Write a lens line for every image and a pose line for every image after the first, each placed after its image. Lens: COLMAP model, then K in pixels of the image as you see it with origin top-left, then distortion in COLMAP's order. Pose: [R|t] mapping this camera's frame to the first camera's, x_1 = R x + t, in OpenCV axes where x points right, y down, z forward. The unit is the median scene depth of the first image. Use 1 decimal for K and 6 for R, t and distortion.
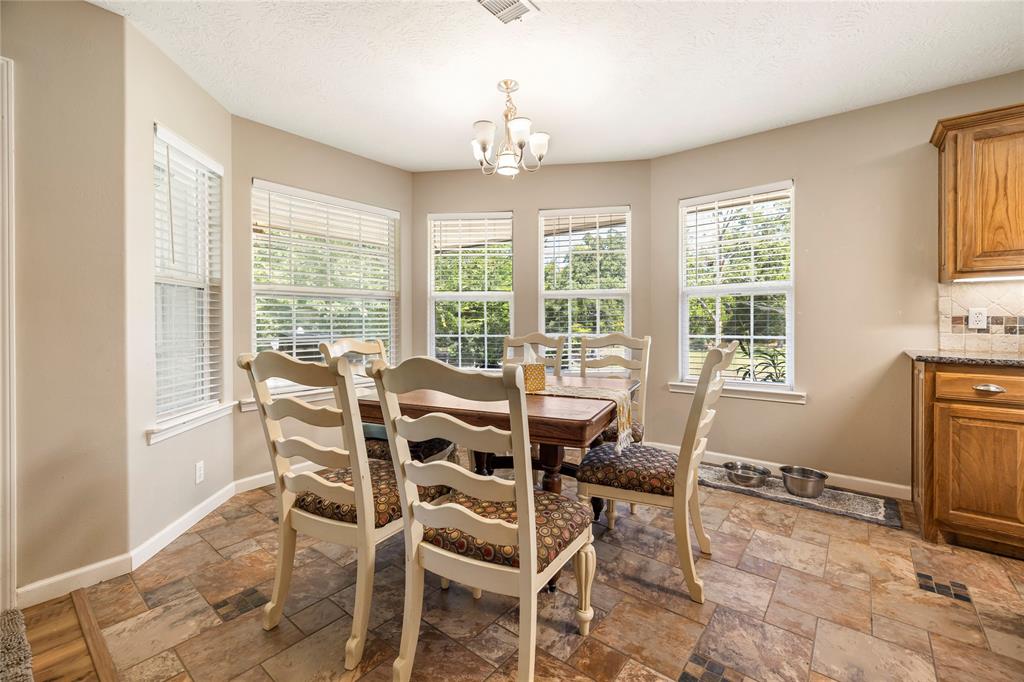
lens RADIAL K [[434.8, 0, 513.8], [0, 434.8, 318.5], [0, 0, 1]] dist [0.000130, 0.000051]
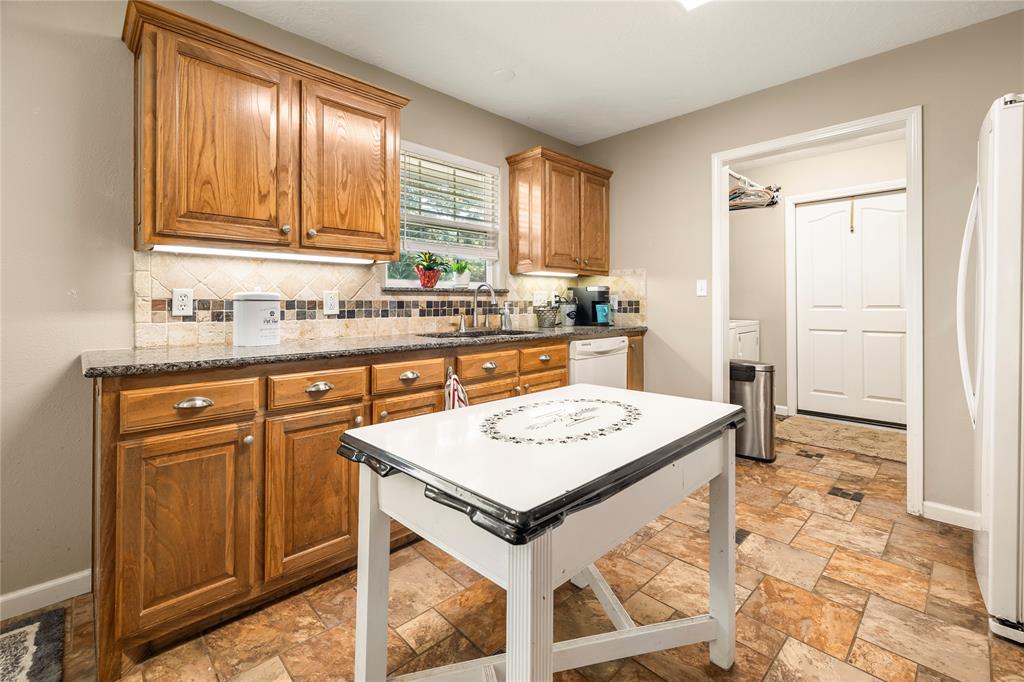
lens RADIAL K [[439.7, 0, 512.3], [0, 439.7, 302.7], [0, 0, 1]] dist [0.001837, 0.000591]
pose [[0.119801, 0.001575, 0.992797, 0.410723], [-0.001082, 0.999998, -0.001456, 0.001446], [-0.992797, -0.000900, 0.119803, 0.371731]]
